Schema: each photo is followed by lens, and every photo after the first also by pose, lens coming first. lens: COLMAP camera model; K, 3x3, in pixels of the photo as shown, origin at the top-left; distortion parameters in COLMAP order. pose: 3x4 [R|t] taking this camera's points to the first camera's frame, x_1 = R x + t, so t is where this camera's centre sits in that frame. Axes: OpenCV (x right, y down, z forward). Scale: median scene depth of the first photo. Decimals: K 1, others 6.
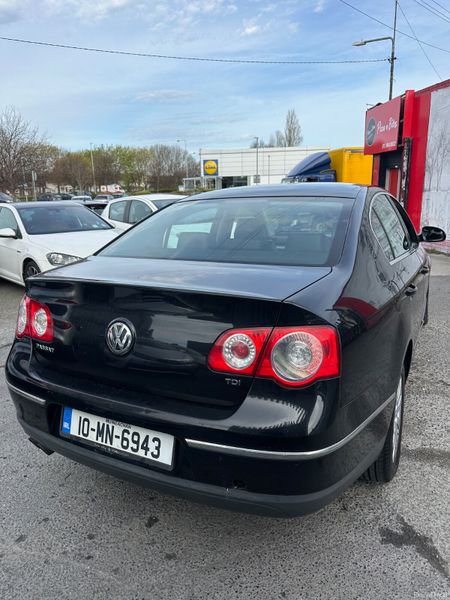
lens RADIAL K [[422.3, 0, 227.4], [0, 422.3, 293.6], [0, 0, 1]] dist [0.033351, -0.047442]
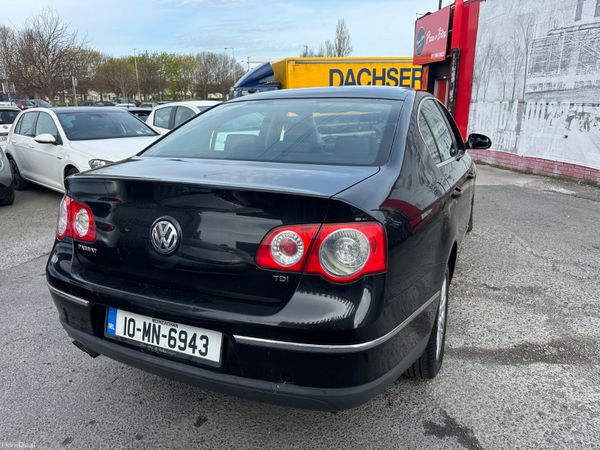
lens RADIAL K [[422.3, 0, 300.0], [0, 422.3, 225.0], [0, 0, 1]] dist [0.033351, -0.047442]
pose [[0.998492, -0.001884, 0.054866, 0.002659], [-0.000606, 0.998972, 0.045337, 0.027804], [-0.054895, -0.045301, 0.997464, 0.005839]]
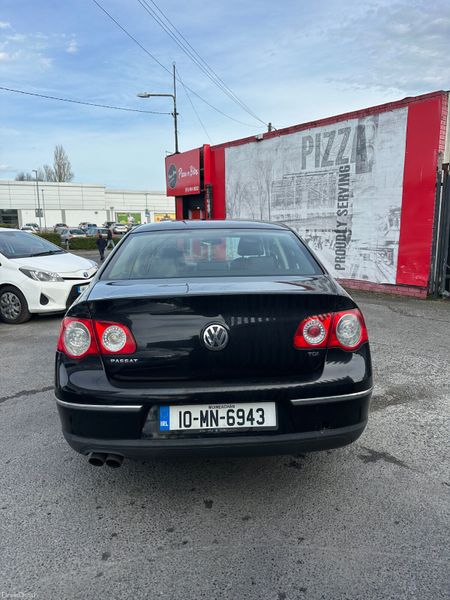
lens RADIAL K [[415.6, 0, 228.9], [0, 415.6, 295.6], [0, 0, 1]] dist [0.101634, -0.169906]
pose [[0.868930, -0.066526, 0.490444, -0.669712], [0.104619, 0.993223, -0.050631, 0.041517], [-0.483752, 0.095305, 0.870001, -0.077271]]
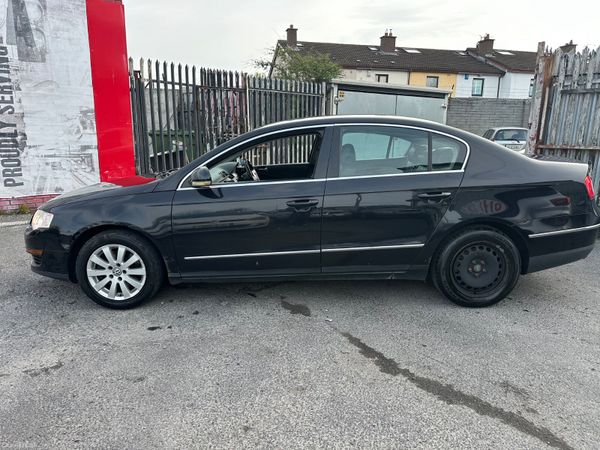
lens RADIAL K [[422.3, 0, 300.0], [0, 422.3, 225.0], [0, 0, 1]] dist [0.033351, -0.047442]
pose [[-0.434648, -0.176396, 0.883156, -1.579944], [0.209068, 0.934078, 0.289461, -0.600031], [-0.875997, 0.310454, -0.369117, 2.778093]]
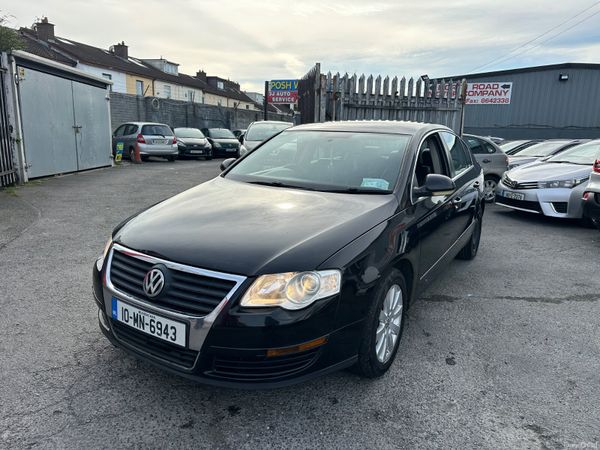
lens RADIAL K [[422.3, 0, 300.0], [0, 422.3, 225.0], [0, 0, 1]] dist [0.033351, -0.047442]
pose [[-0.995476, -0.038359, 0.086921, 0.503016], [0.002151, 0.905542, 0.424251, -0.915564], [-0.094985, 0.422519, -0.901363, 3.980738]]
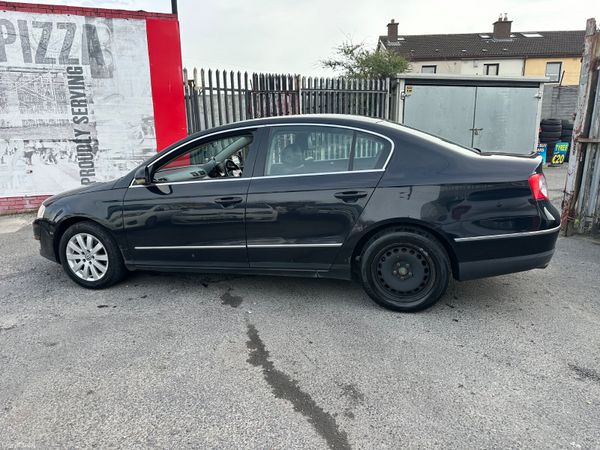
lens RADIAL K [[427.4, 0, 300.0], [0, 427.4, 225.0], [0, 0, 1]] dist [0.007129, -0.009086]
pose [[-0.177167, -0.185752, 0.966493, -1.910907], [0.252384, 0.940614, 0.227043, -0.422993], [-0.951270, 0.284152, -0.119765, 2.059092]]
